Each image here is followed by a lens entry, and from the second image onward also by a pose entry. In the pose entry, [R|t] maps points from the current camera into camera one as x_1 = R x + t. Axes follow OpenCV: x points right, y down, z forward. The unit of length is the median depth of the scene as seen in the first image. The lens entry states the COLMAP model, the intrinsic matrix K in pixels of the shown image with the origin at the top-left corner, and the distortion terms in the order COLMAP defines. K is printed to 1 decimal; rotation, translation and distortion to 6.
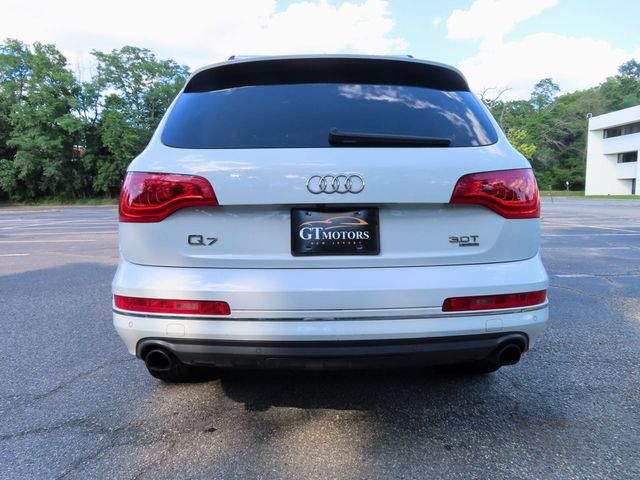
lens RADIAL K [[456.6, 0, 311.3], [0, 456.6, 244.7], [0, 0, 1]] dist [-0.014620, 0.011157]
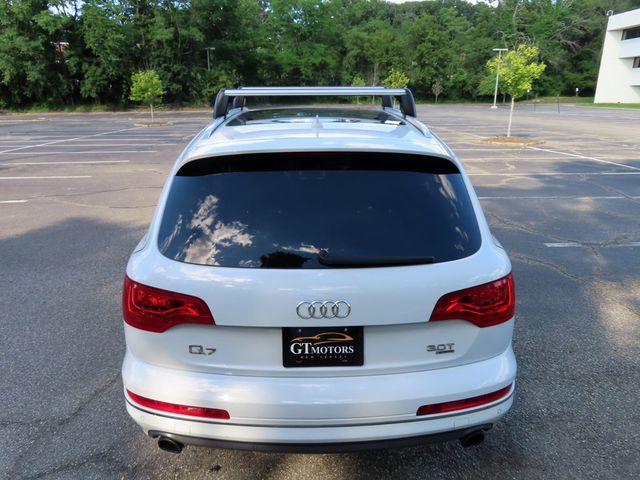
lens RADIAL K [[456.6, 0, 309.4], [0, 456.6, 244.2], [0, 0, 1]] dist [-0.014620, 0.011157]
pose [[0.999998, 0.001547, 0.000947, 0.012049], [-0.001709, 0.978451, 0.206472, -0.321334], [-0.000607, -0.206474, 0.978452, -0.013896]]
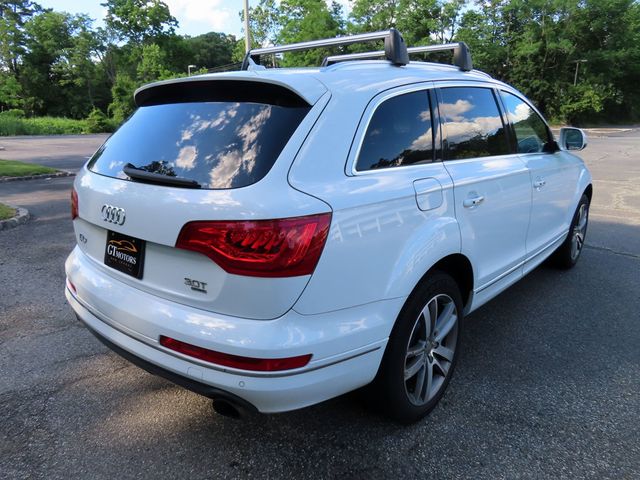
lens RADIAL K [[456.6, 0, 315.9], [0, 456.6, 243.3], [0, 0, 1]] dist [-0.014620, 0.011157]
pose [[0.744657, 0.185504, -0.641151, 0.774882], [-0.076332, 0.977968, 0.194300, -0.209902], [0.663068, -0.095747, 0.742410, 0.293411]]
